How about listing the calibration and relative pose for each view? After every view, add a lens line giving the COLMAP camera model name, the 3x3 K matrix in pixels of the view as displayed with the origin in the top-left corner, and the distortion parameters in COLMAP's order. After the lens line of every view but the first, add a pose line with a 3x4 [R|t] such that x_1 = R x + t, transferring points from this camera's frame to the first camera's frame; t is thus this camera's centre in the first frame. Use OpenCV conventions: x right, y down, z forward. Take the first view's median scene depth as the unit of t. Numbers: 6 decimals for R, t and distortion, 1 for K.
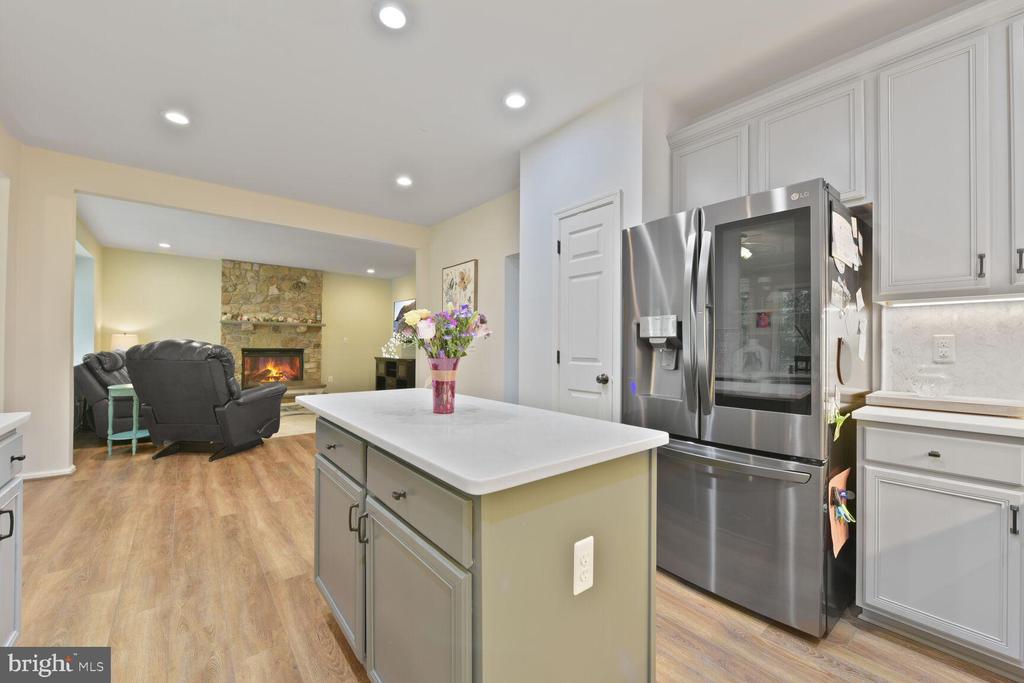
lens RADIAL K [[404.8, 0, 509.1], [0, 404.8, 340.4], [0, 0, 1]] dist [-0.007893, -0.000956]
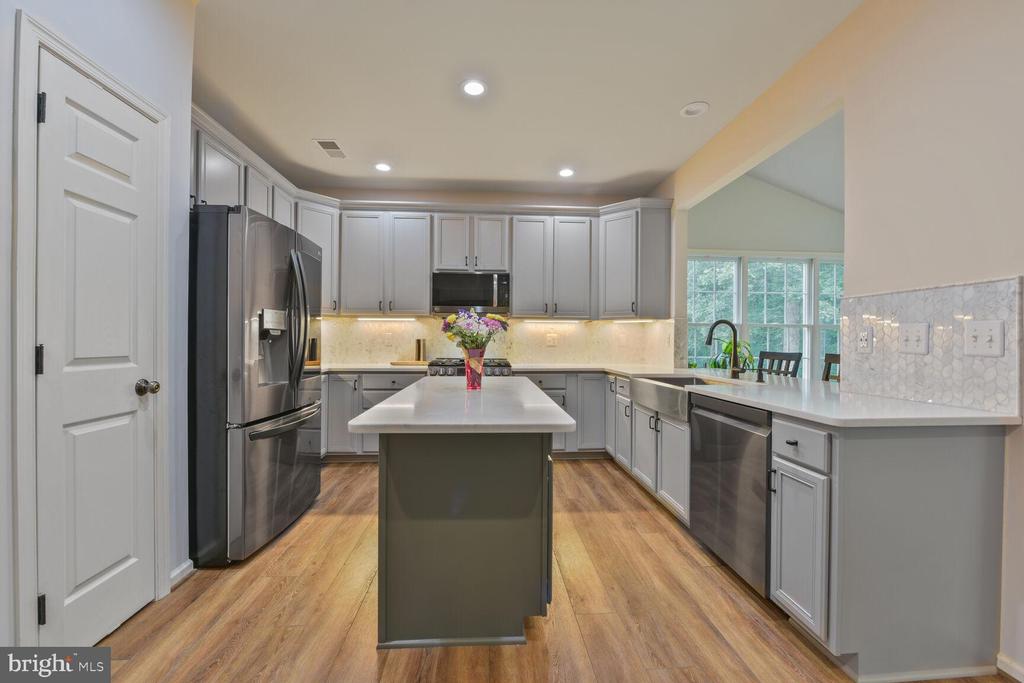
lens RADIAL K [[404.8, 0, 509.3], [0, 404.8, 341.8], [0, 0, 1]] dist [-0.007893, -0.000956]
pose [[-0.814728, -0.012784, 0.579702, -0.209505], [-0.020465, 0.999768, -0.006715, 0.005340], [-0.579482, -0.017334, -0.814801, 0.409065]]
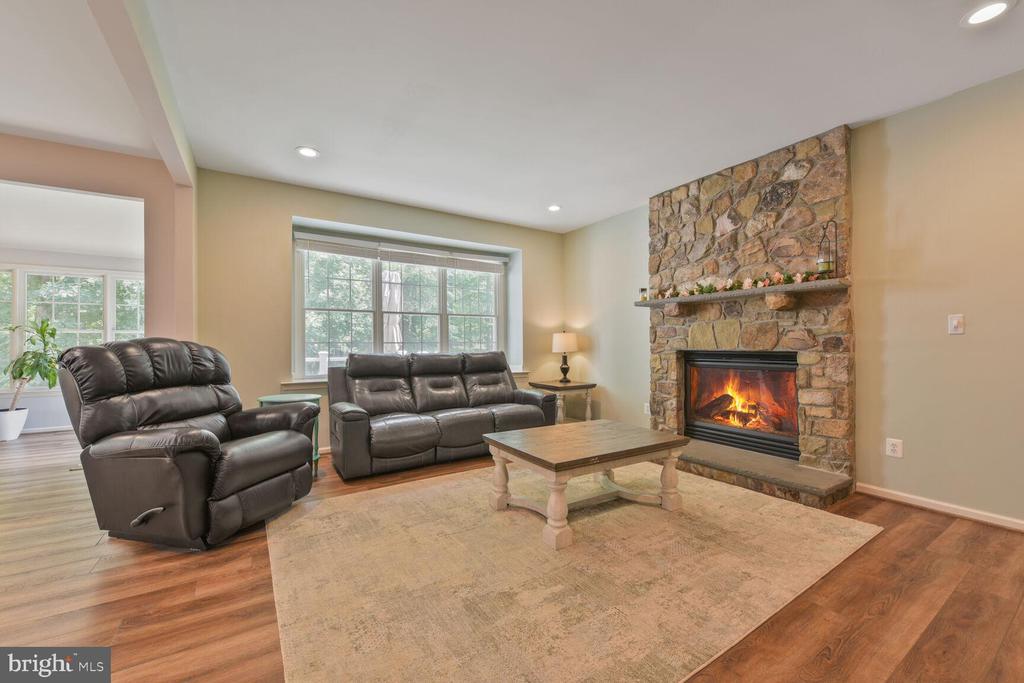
lens RADIAL K [[404.8, 0, 511.3], [0, 404.8, 342.8], [0, 0, 1]] dist [-0.007893, -0.000956]
pose [[-0.113915, -0.010104, -0.993439, -0.104614], [0.018350, 0.999756, -0.012272, 0.013068], [0.993321, -0.019627, -0.113702, 0.861362]]
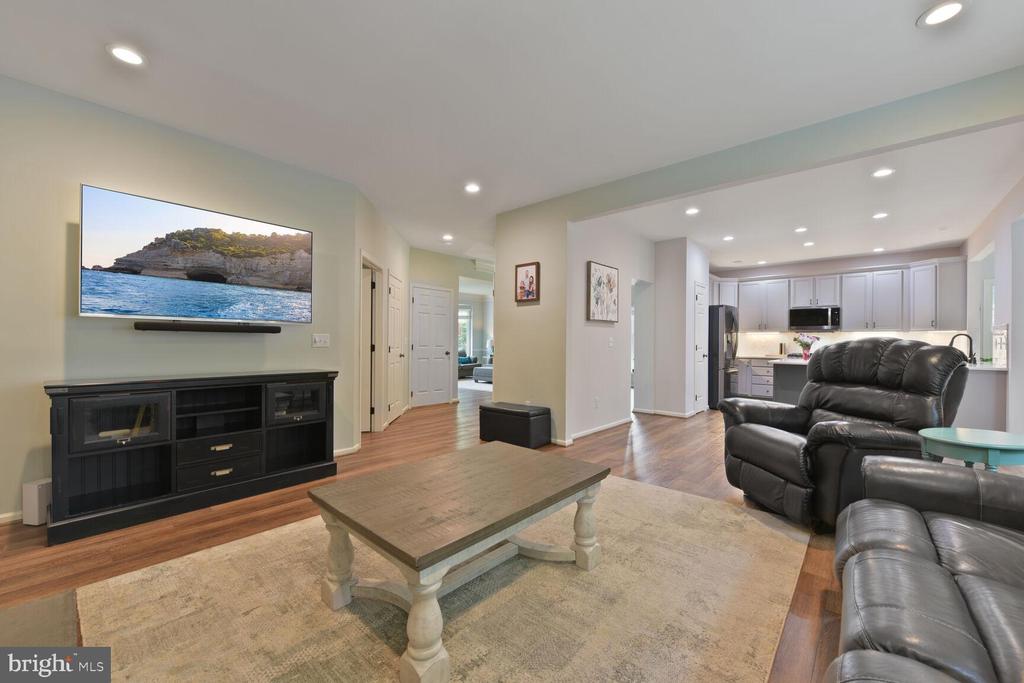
lens RADIAL K [[404.8, 0, 514.0], [0, 404.8, 339.9], [0, 0, 1]] dist [-0.007893, -0.000956]
pose [[-0.159422, -0.003462, 0.987204, -0.729652], [-0.022729, 0.999742, -0.000165, 0.008174], [-0.986949, -0.022465, -0.159460, 0.900473]]
